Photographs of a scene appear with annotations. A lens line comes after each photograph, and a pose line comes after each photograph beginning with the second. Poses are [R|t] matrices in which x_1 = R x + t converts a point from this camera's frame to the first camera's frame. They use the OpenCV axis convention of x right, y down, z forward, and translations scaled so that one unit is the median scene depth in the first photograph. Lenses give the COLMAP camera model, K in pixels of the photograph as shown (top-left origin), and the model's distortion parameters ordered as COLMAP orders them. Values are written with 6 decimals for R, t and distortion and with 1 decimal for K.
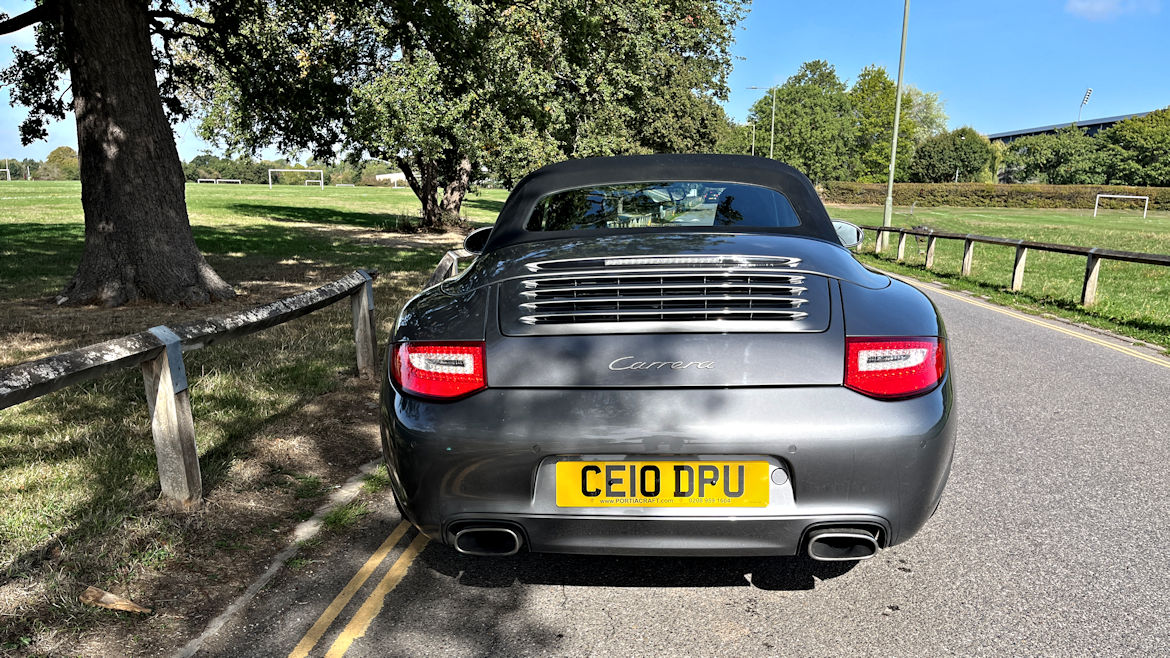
lens RADIAL K [[889.0, 0, 587.2], [0, 889.0, 391.3], [0, 0, 1]] dist [0.079813, -0.123757]
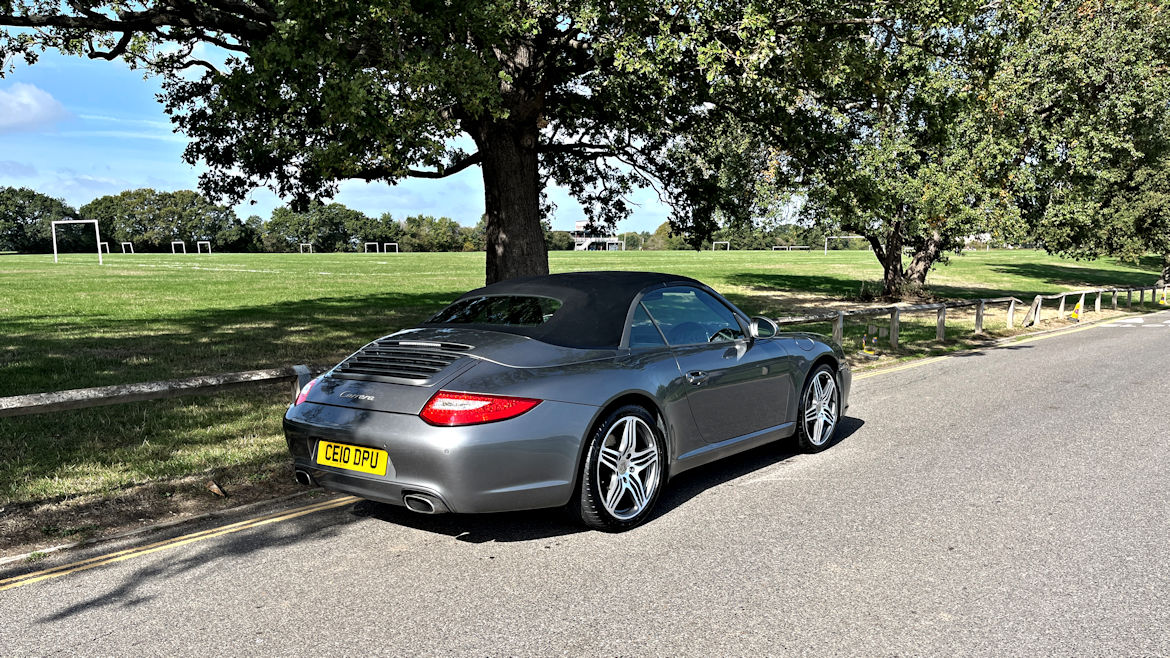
lens RADIAL K [[889.0, 0, 587.2], [0, 889.0, 391.3], [0, 0, 1]] dist [0.079813, -0.123757]
pose [[0.820357, 0.076132, -0.566761, 0.421956], [-0.114847, 0.992839, -0.032869, -0.009144], [0.560201, 0.092055, 0.823226, -0.087192]]
